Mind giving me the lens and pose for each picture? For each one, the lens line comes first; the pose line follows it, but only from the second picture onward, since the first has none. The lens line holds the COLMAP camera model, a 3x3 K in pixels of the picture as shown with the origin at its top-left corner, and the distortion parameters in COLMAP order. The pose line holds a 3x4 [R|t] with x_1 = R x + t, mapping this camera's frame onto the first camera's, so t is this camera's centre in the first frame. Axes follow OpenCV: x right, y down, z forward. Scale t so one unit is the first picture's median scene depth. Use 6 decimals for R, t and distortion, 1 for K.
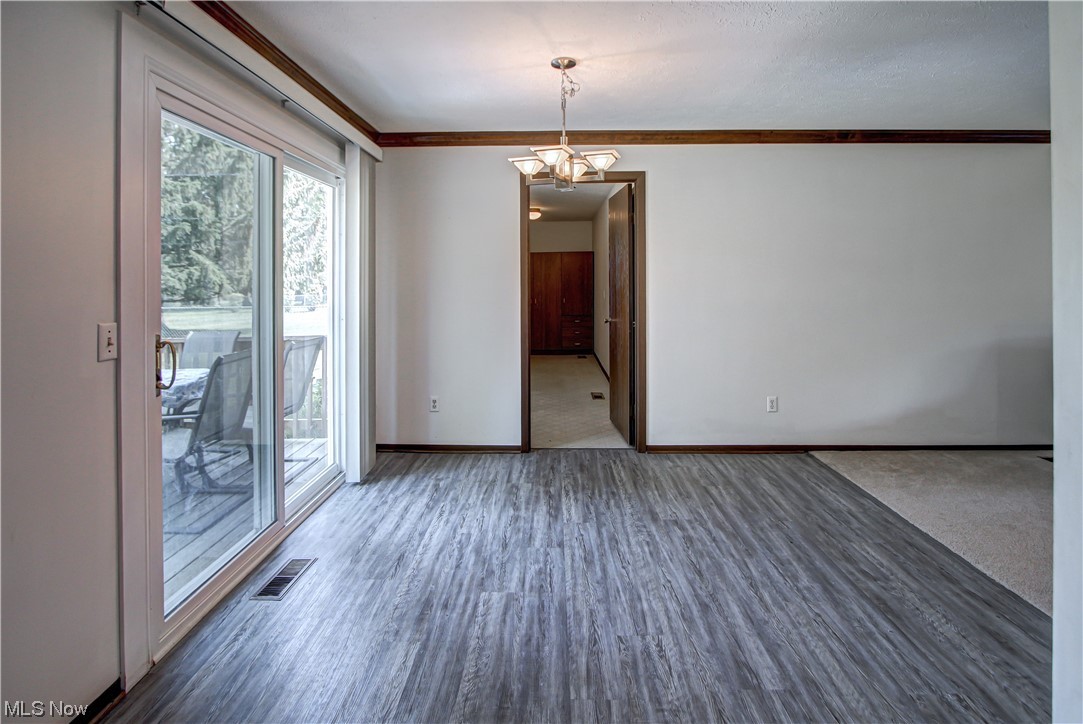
lens RADIAL K [[531.2, 0, 535.2], [0, 531.2, 286.1], [0, 0, 1]] dist [-0.001613, -0.000472]
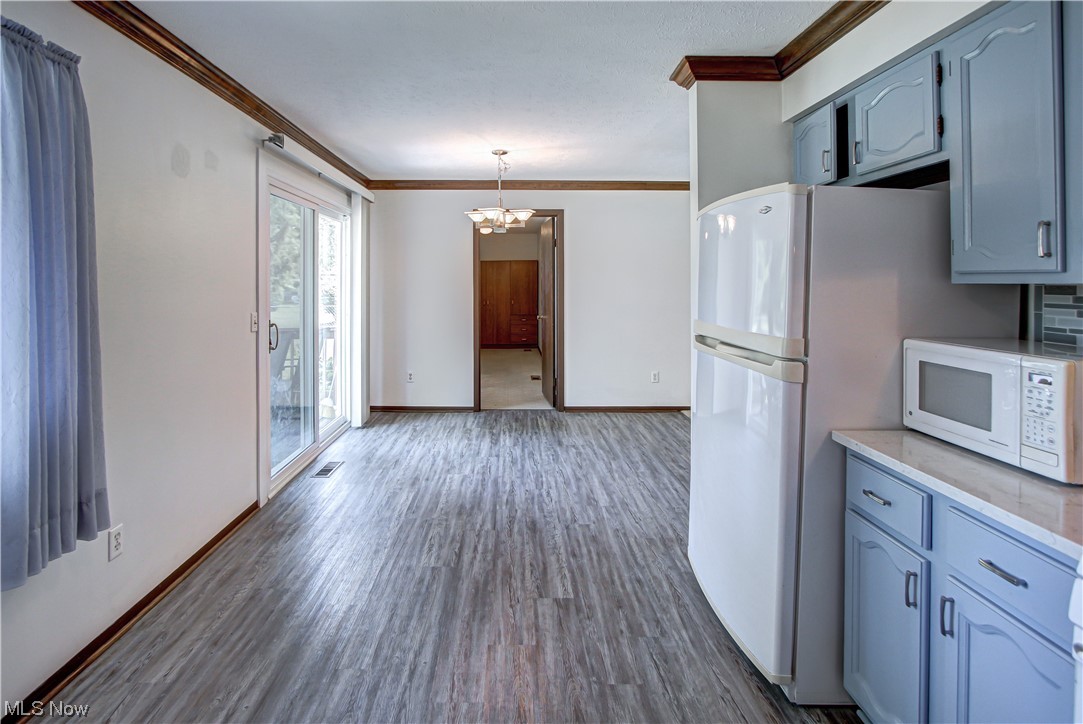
lens RADIAL K [[530.2, 0, 534.9], [0, 530.2, 309.4], [0, 0, 1]] dist [-0.004979, 0.000087]
pose [[0.996721, 0.002921, 0.080868, 0.029238], [-0.006150, 0.999192, 0.039716, -0.013249], [-0.080687, -0.040083, 0.995933, -0.546032]]
